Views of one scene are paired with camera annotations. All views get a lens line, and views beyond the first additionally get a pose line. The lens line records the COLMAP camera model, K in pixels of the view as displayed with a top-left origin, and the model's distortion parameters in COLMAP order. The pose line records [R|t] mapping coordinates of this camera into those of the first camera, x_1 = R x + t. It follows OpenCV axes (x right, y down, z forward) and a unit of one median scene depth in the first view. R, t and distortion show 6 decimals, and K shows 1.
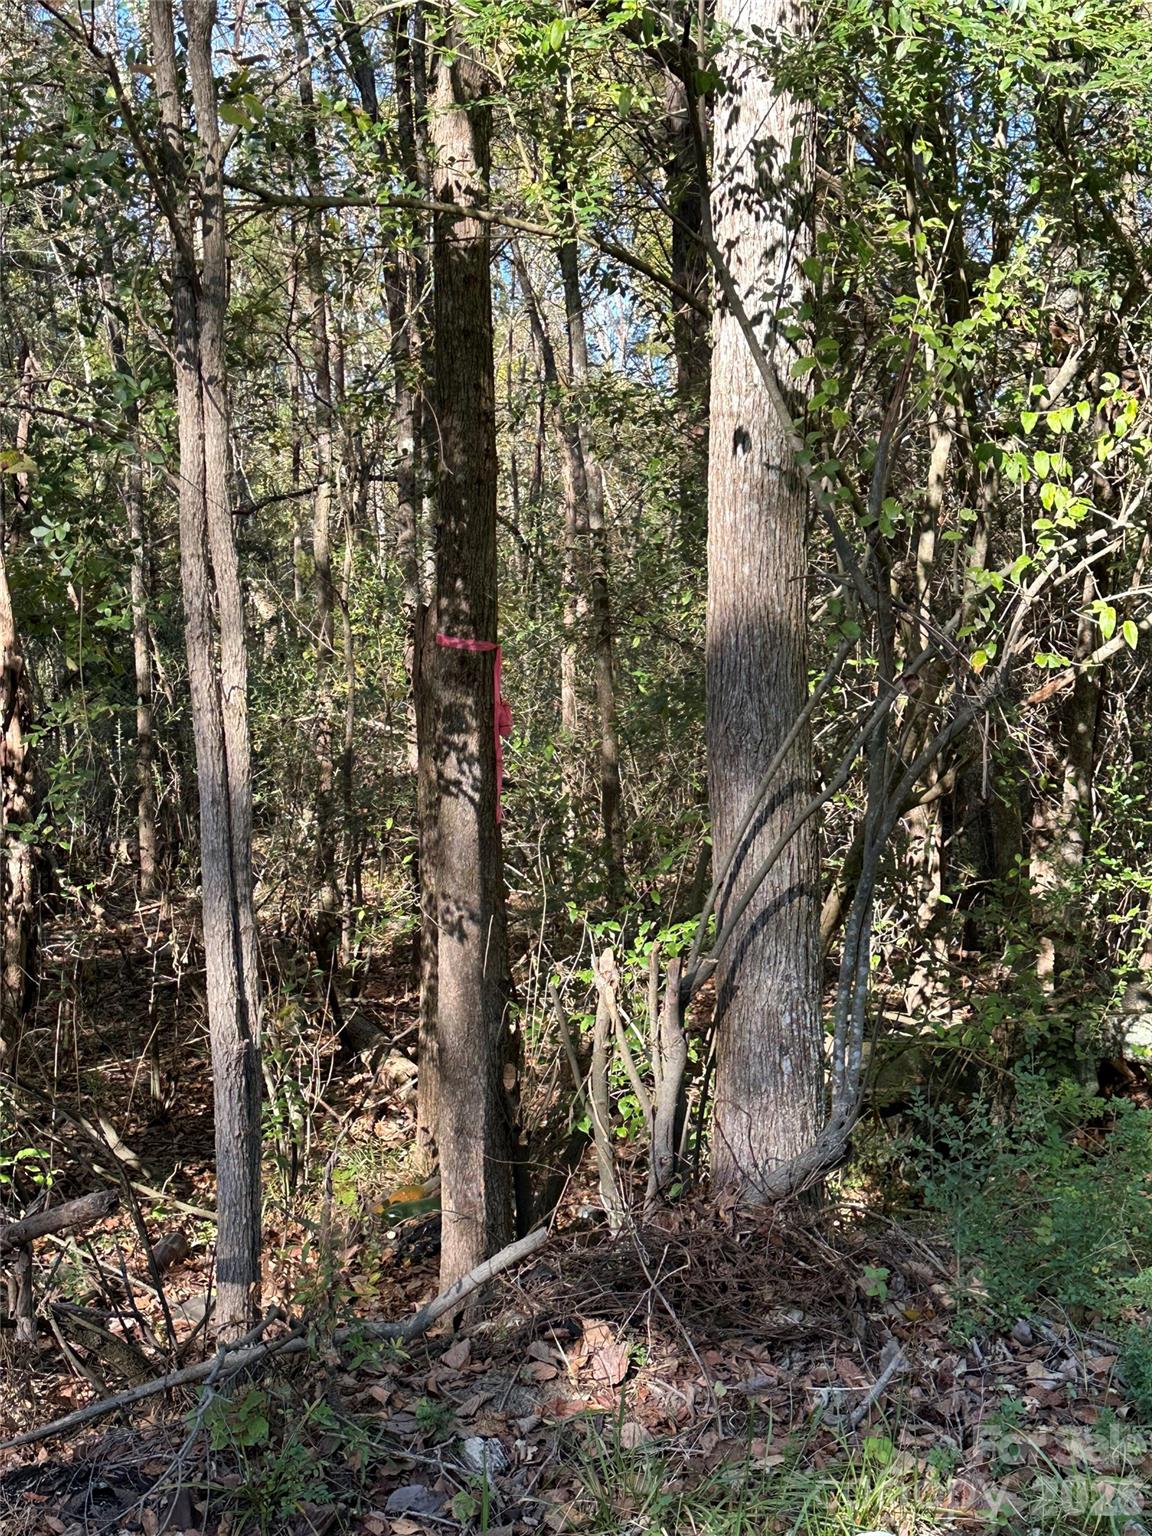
lens RADIAL K [[2079.5, 0, 576.0], [0, 2079.5, 768.0], [0, 0, 1]] dist [0.090228, 0.046636]
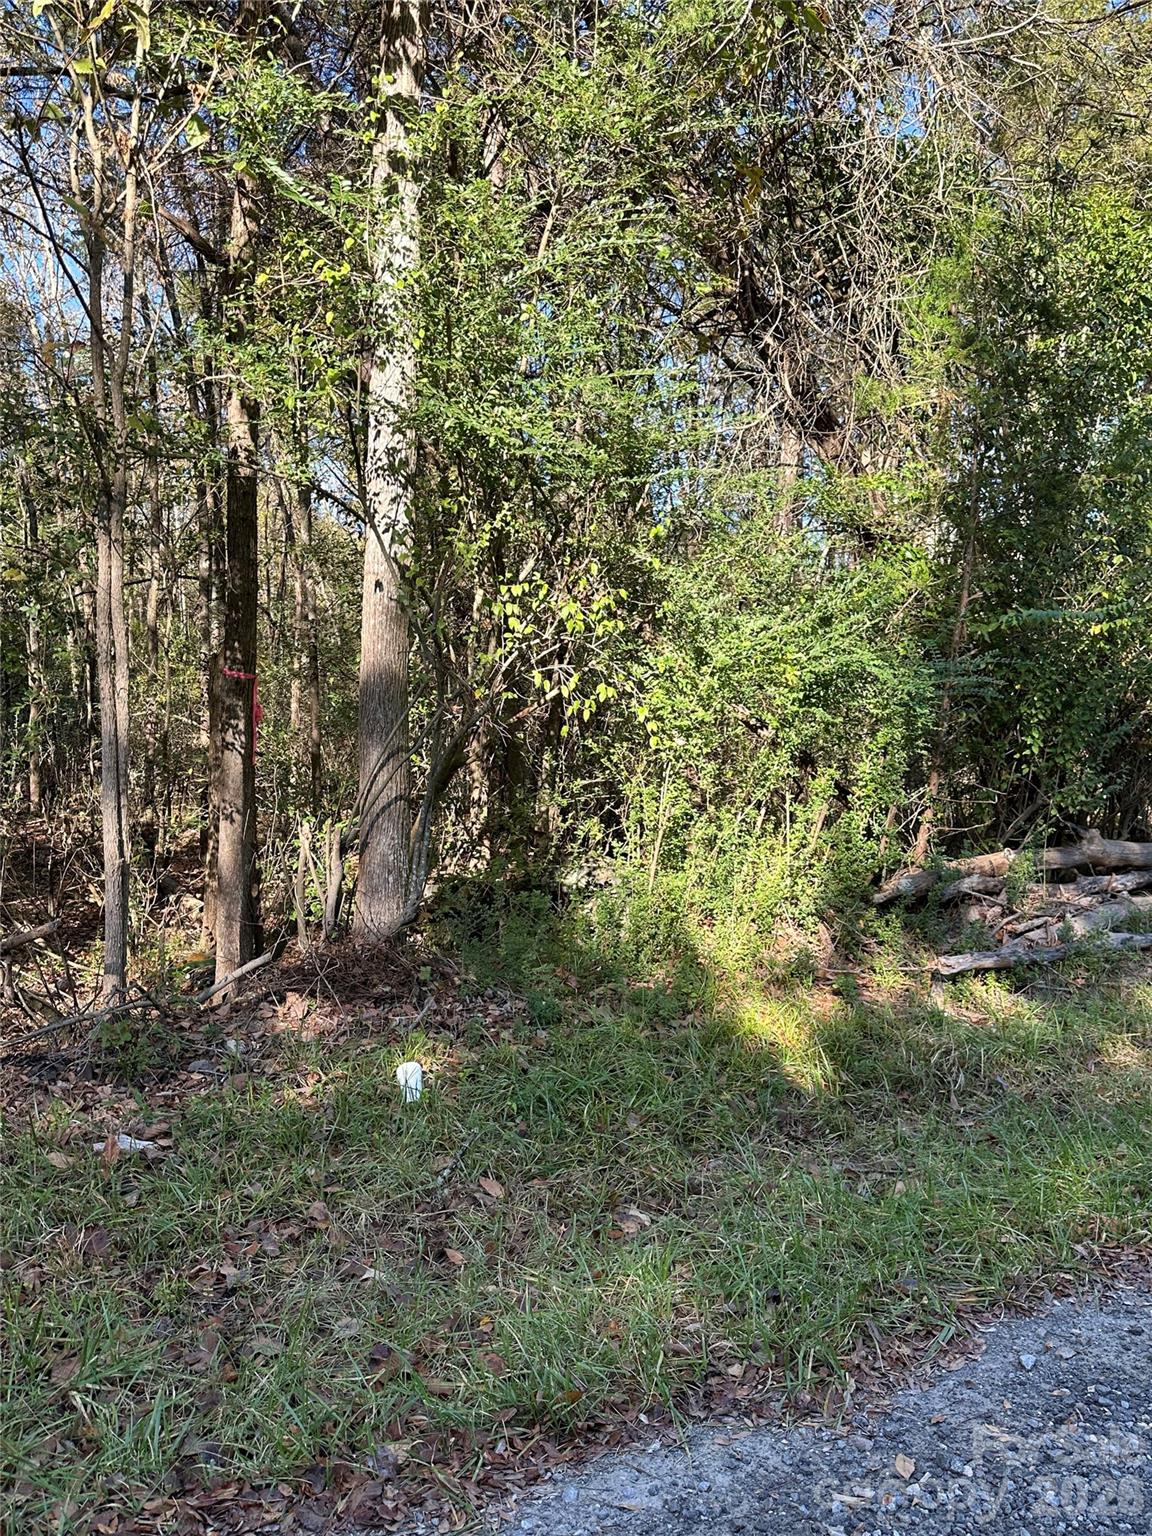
lens RADIAL K [[1178.2, 0, 576.0], [0, 1178.2, 768.0], [0, 0, 1]] dist [0.187610, -0.422145]
pose [[0.973727, 0.032641, 0.225367, 0.006651], [-0.034358, 0.999403, 0.003700, 0.014616], [-0.225112, -0.011346, 0.974267, -0.191897]]
